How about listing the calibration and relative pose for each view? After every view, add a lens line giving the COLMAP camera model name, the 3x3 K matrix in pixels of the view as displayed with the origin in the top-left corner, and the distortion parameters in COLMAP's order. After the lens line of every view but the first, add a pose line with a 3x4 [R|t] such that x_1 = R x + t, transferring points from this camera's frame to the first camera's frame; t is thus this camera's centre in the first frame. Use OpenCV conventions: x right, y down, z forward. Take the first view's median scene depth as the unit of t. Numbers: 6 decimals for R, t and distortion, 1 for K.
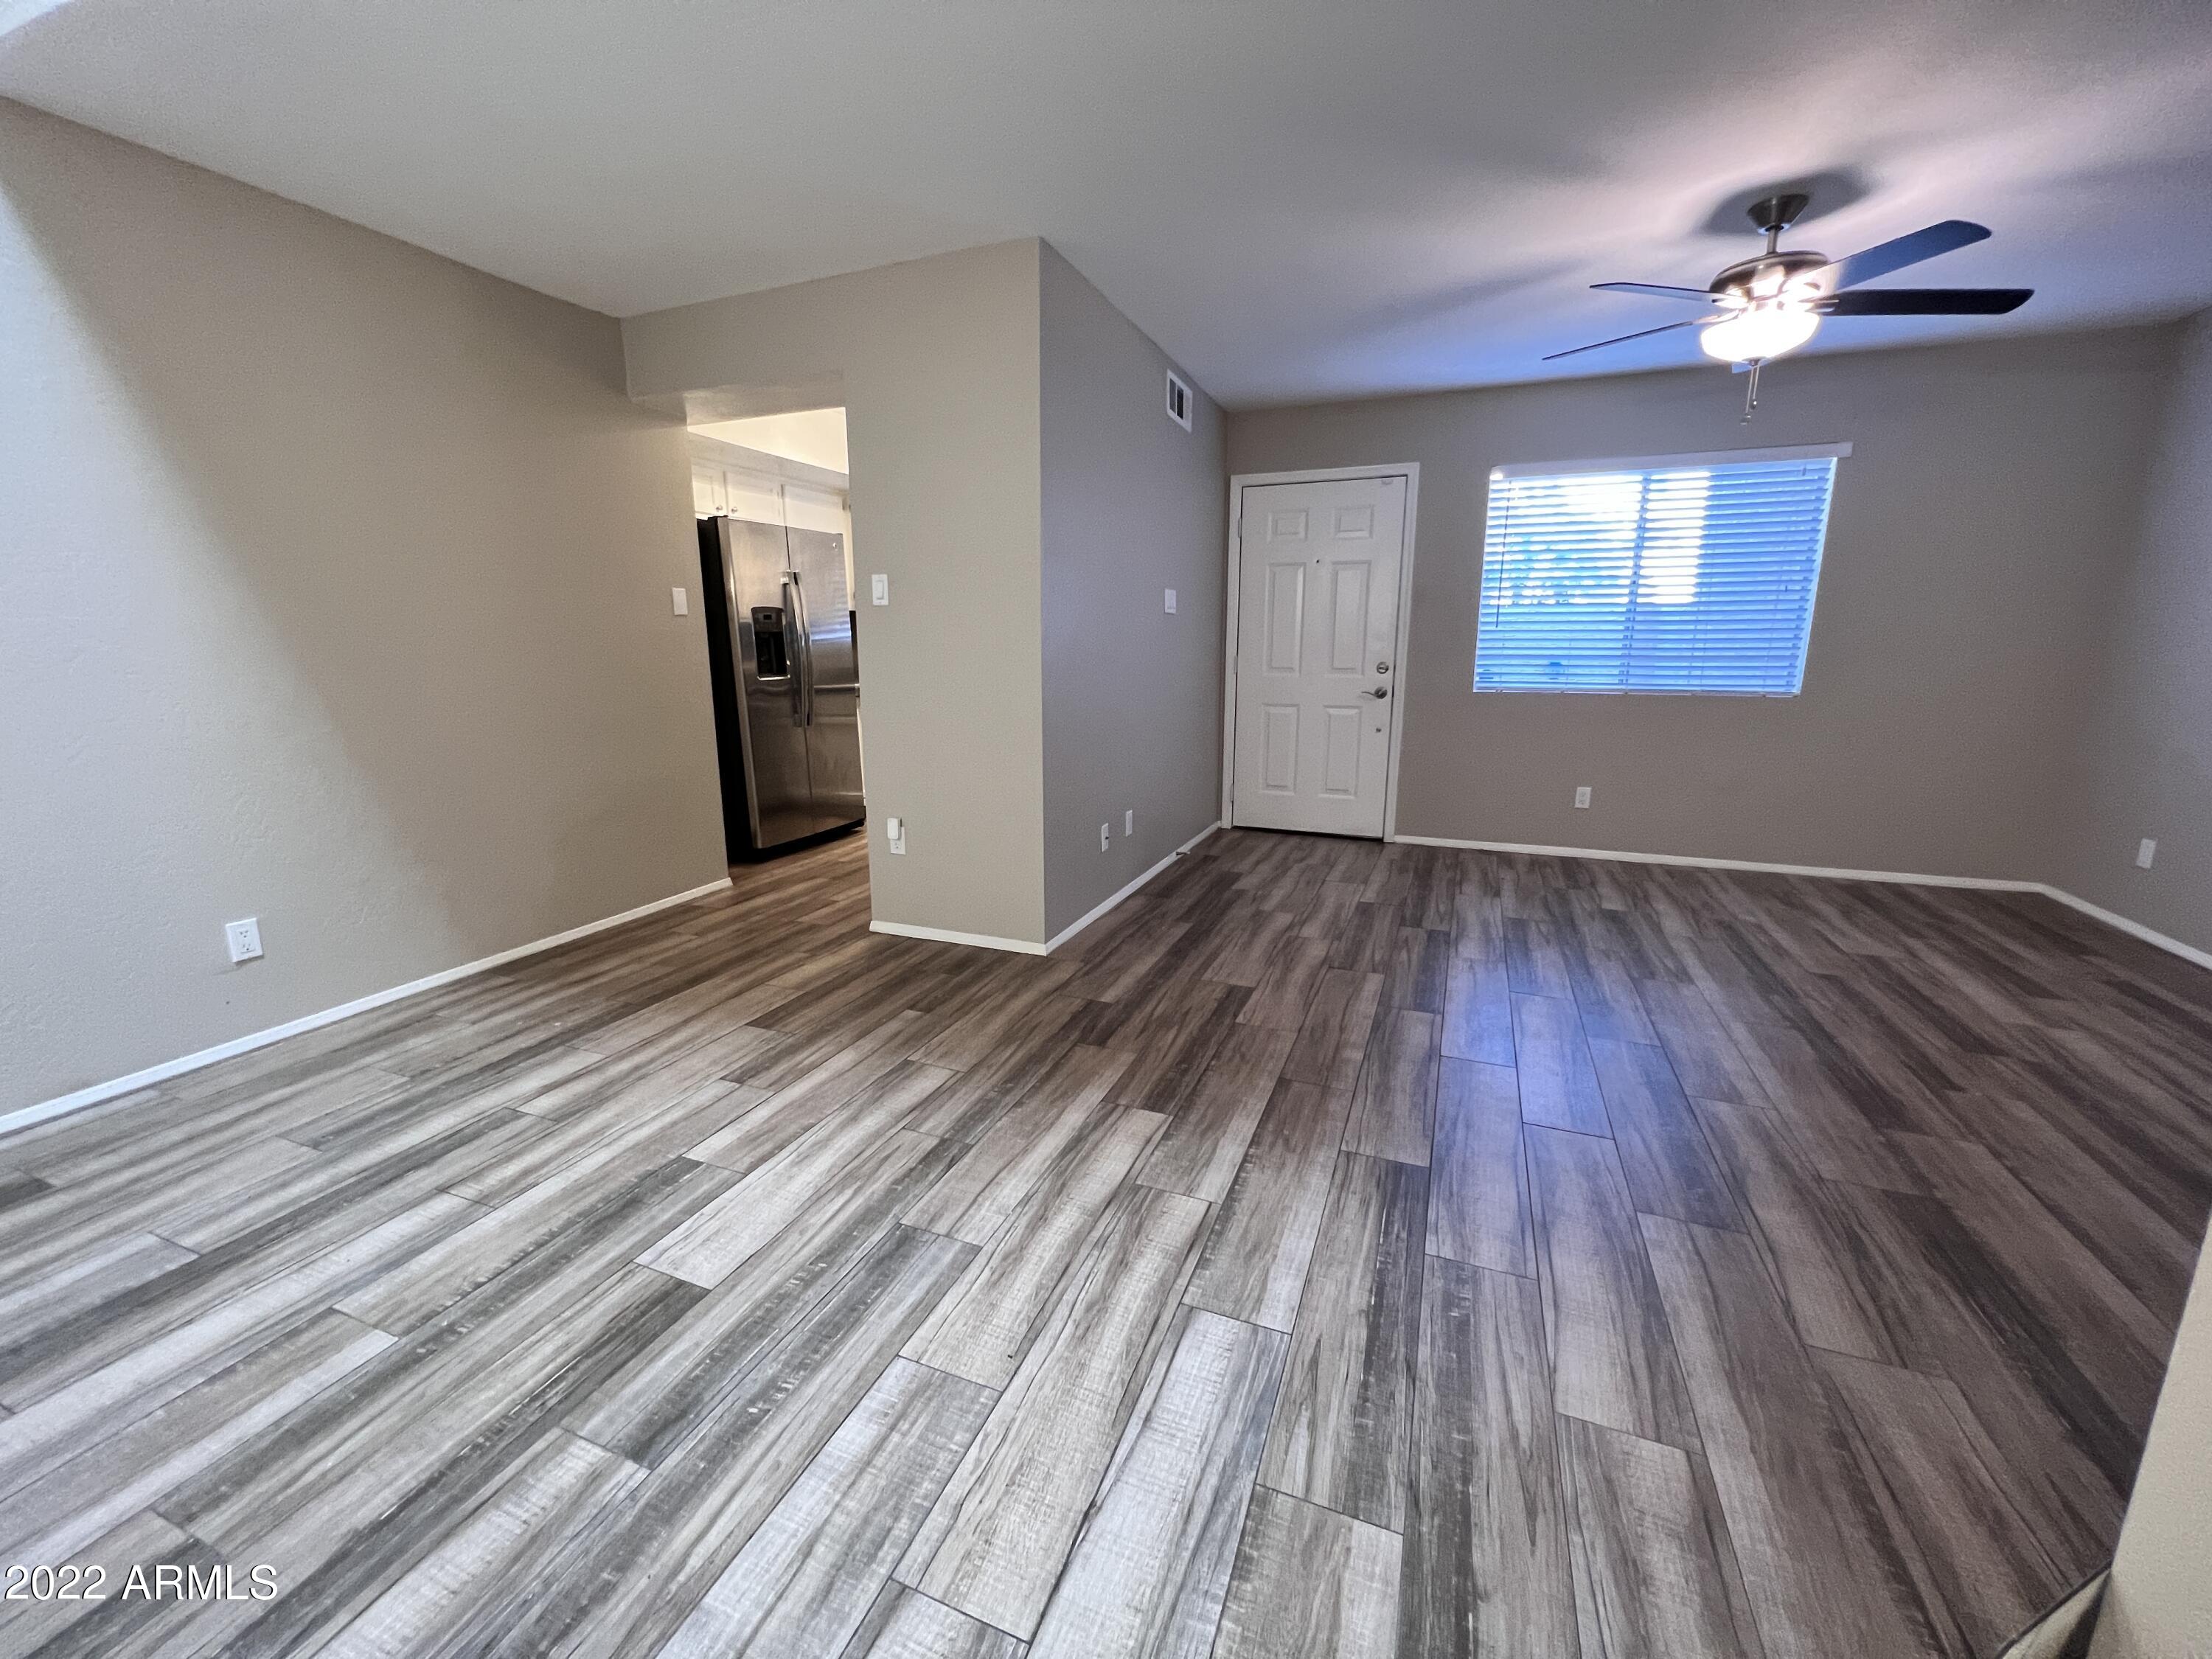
lens RADIAL K [[887.4, 0, 1104.3], [0, 887.4, 829.6], [0, 0, 1]] dist [-0.001496, 0.001355]
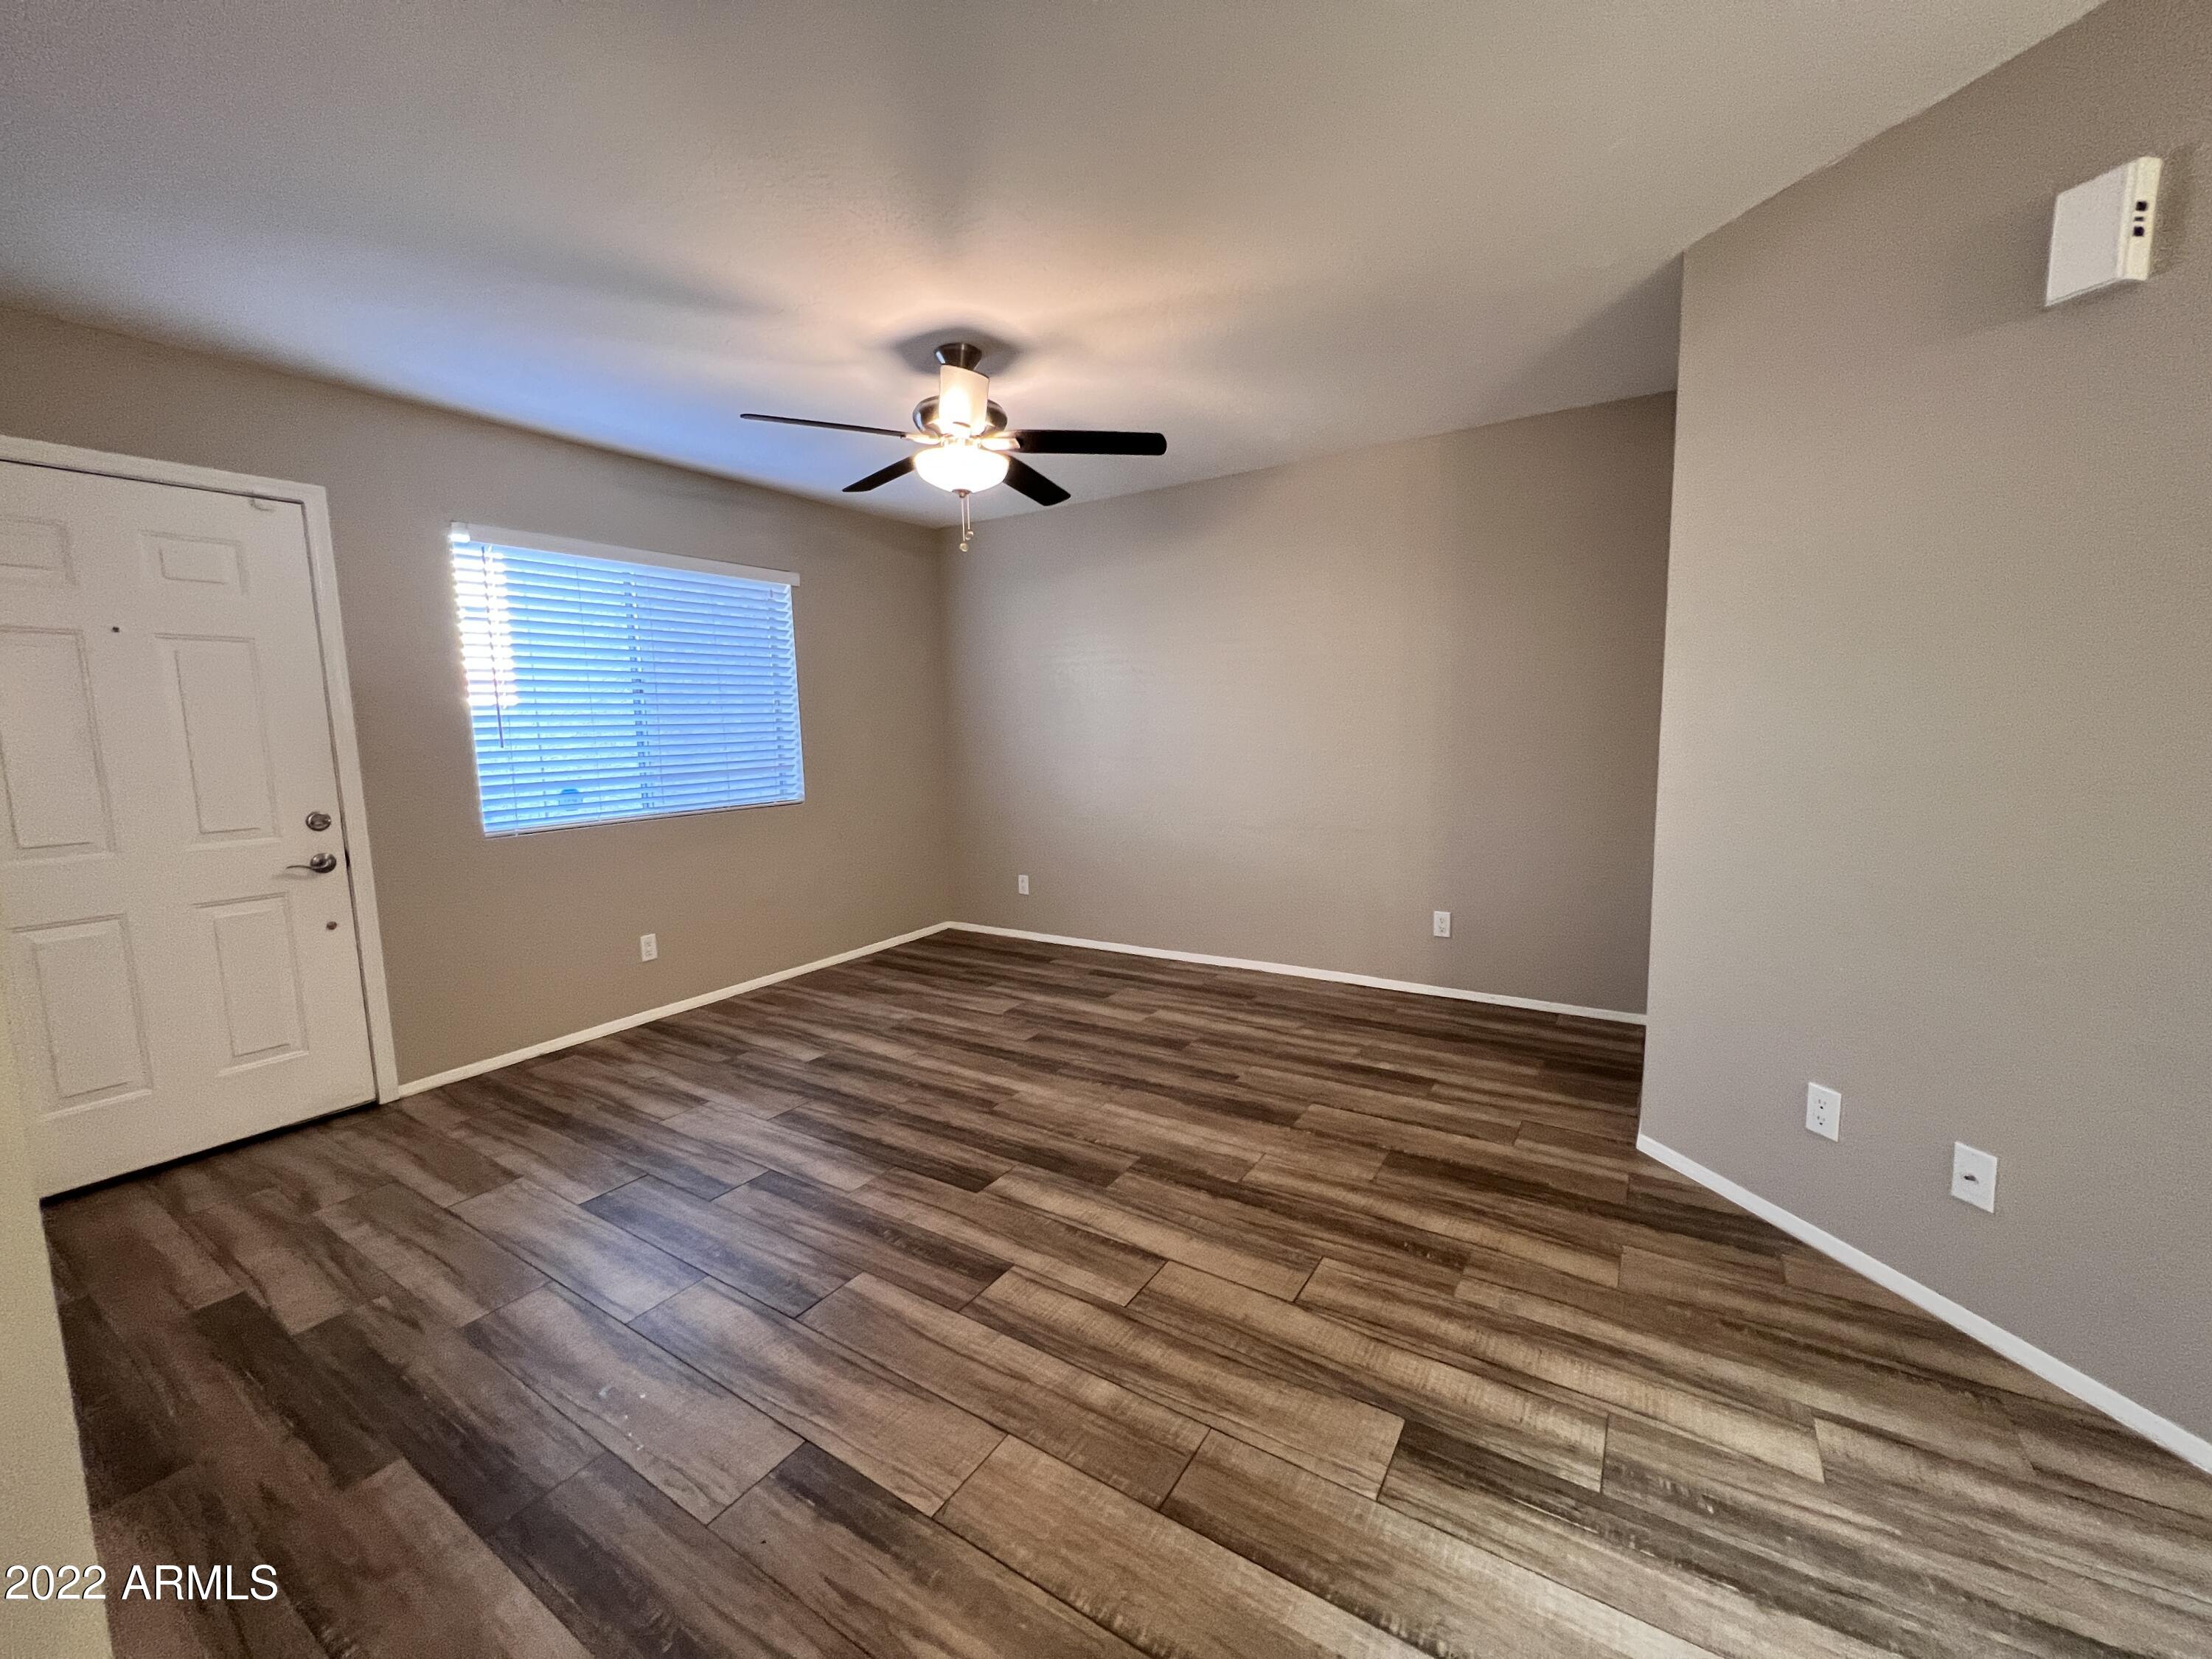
lens RADIAL K [[887.4, 0, 1098.5], [0, 887.4, 826.3], [0, 0, 1]] dist [-0.001496, 0.001355]
pose [[0.184478, -0.118595, 0.975655, -0.320648], [0.231673, 0.969968, 0.074099, -0.208092], [-0.955142, 0.212363, 0.206413, 0.785850]]
